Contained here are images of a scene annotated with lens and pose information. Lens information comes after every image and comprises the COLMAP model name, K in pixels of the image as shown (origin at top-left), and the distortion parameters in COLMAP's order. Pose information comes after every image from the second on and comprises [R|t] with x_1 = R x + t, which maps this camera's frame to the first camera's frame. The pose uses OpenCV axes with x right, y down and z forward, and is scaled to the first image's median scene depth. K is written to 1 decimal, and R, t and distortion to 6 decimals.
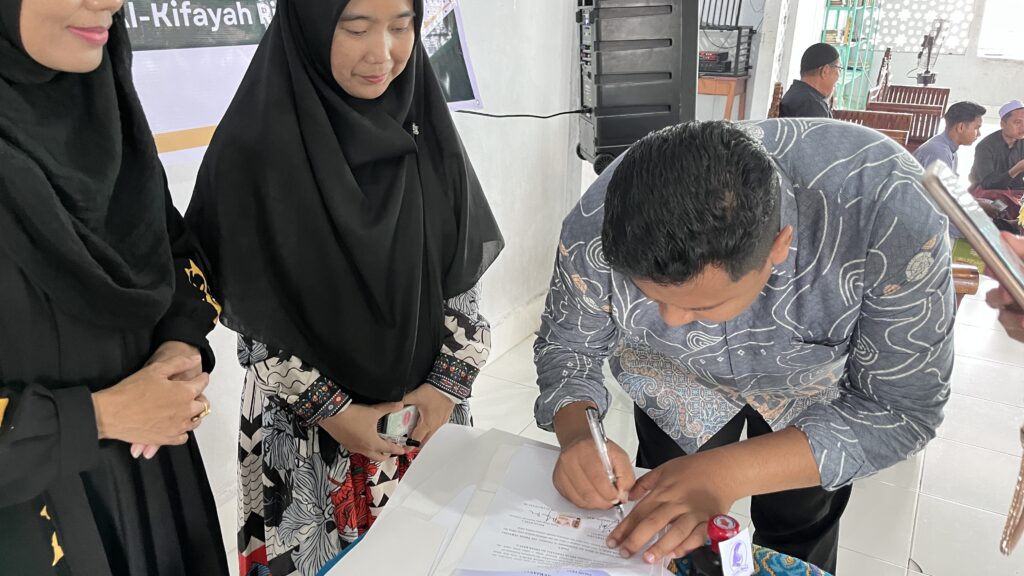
lens RADIAL K [[776.0, 0, 501.8], [0, 776.0, 307.1], [0, 0, 1]] dist [0.002545, 0.048685]
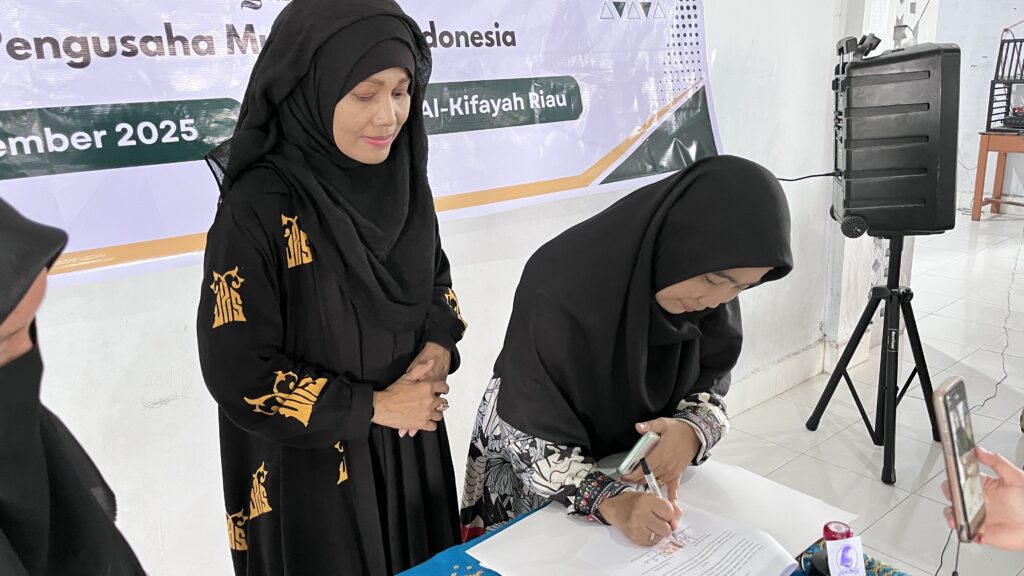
lens RADIAL K [[776.0, 0, 519.5], [0, 776.0, 290.6], [0, 0, 1]] dist [0.067332, -0.086501]
pose [[0.941511, 0.046720, -0.333728, 0.071737], [-0.078246, 0.993585, -0.081650, 0.019109], [0.327772, 0.102987, 0.939127, -0.100402]]
